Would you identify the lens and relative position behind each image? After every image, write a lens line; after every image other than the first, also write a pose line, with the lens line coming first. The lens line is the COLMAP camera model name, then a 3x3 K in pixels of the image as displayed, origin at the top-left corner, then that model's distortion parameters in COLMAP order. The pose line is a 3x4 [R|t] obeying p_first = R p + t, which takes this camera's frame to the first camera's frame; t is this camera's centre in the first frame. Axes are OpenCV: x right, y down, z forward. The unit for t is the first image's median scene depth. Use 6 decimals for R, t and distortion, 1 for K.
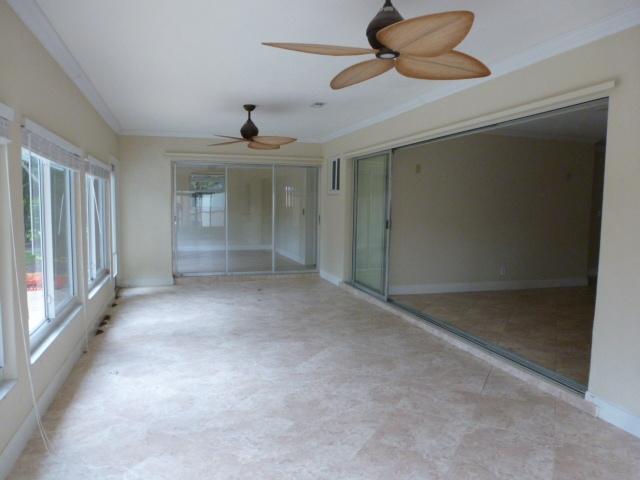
lens RADIAL K [[455.3, 0, 320.0], [0, 455.3, 240.0], [0, 0, 1]] dist [-0.033772, 0.002709]
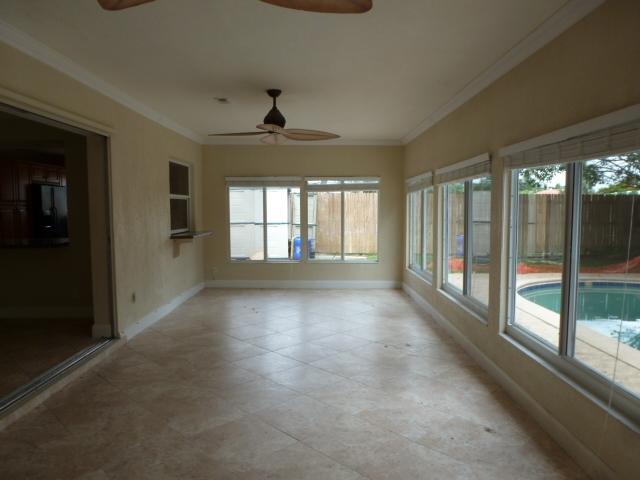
lens RADIAL K [[455.3, 0, 320.0], [0, 455.3, 240.0], [0, 0, 1]] dist [-0.033772, 0.002709]
pose [[-0.952118, -0.032002, 0.304052, -0.404279], [0.015393, 0.988227, 0.152216, -0.154993], [-0.305343, 0.149607, -0.940416, 1.782169]]
